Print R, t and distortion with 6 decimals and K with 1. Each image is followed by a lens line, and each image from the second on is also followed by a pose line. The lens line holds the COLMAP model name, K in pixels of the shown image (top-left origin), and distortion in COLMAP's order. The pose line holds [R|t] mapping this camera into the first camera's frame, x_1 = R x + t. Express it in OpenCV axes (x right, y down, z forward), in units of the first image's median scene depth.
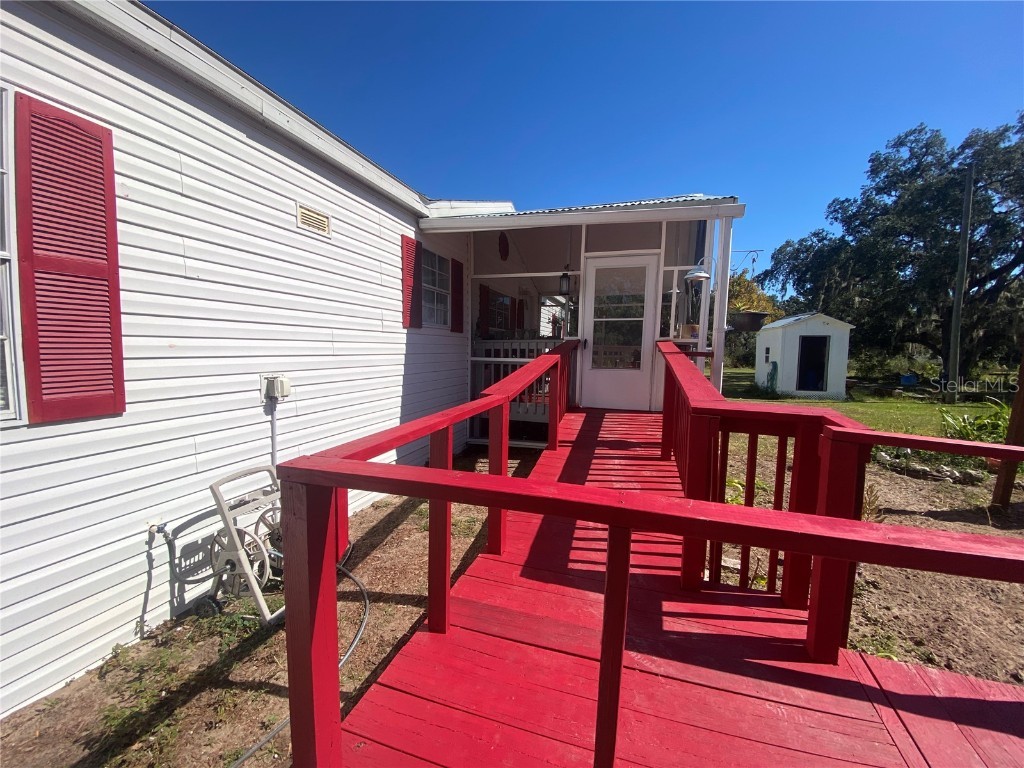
lens RADIAL K [[425.4, 0, 511.4], [0, 425.4, 386.9], [0, 0, 1]] dist [-0.000811, -0.000811]
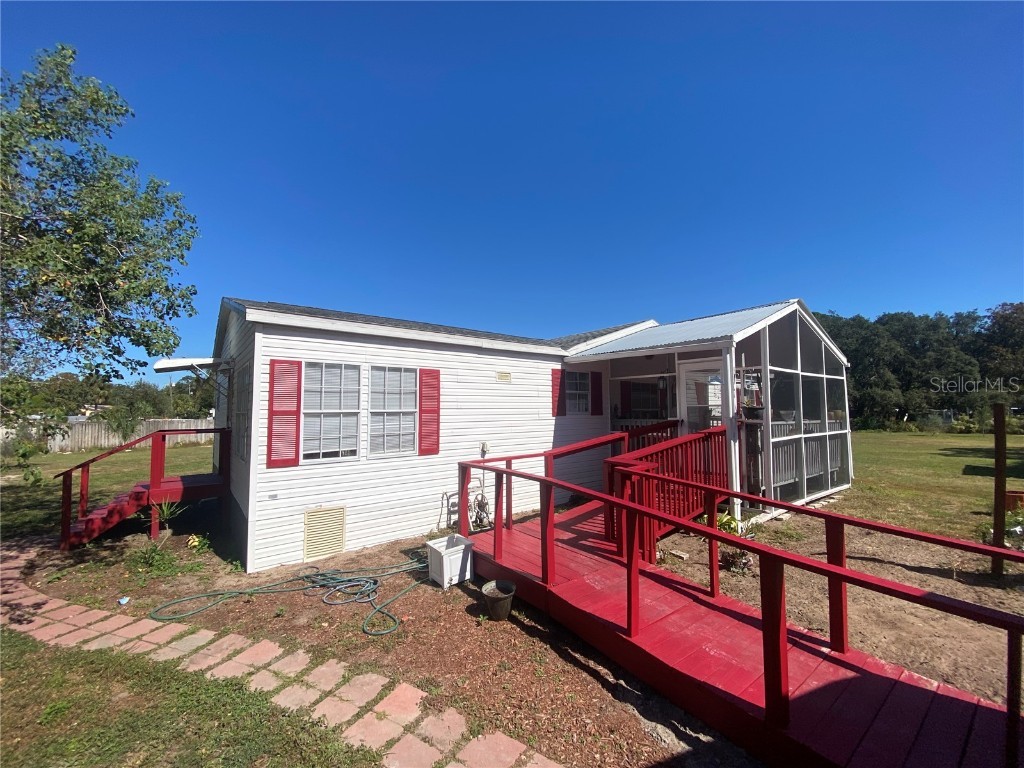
lens RADIAL K [[425.4, 0, 514.7], [0, 425.4, 379.0], [0, 0, 1]] dist [-0.000811, -0.000811]
pose [[0.832025, -0.052847, -0.552216, 0.899697], [-0.034334, 0.988638, -0.146343, -0.028565], [0.553675, 0.140721, 0.820757, -0.916979]]
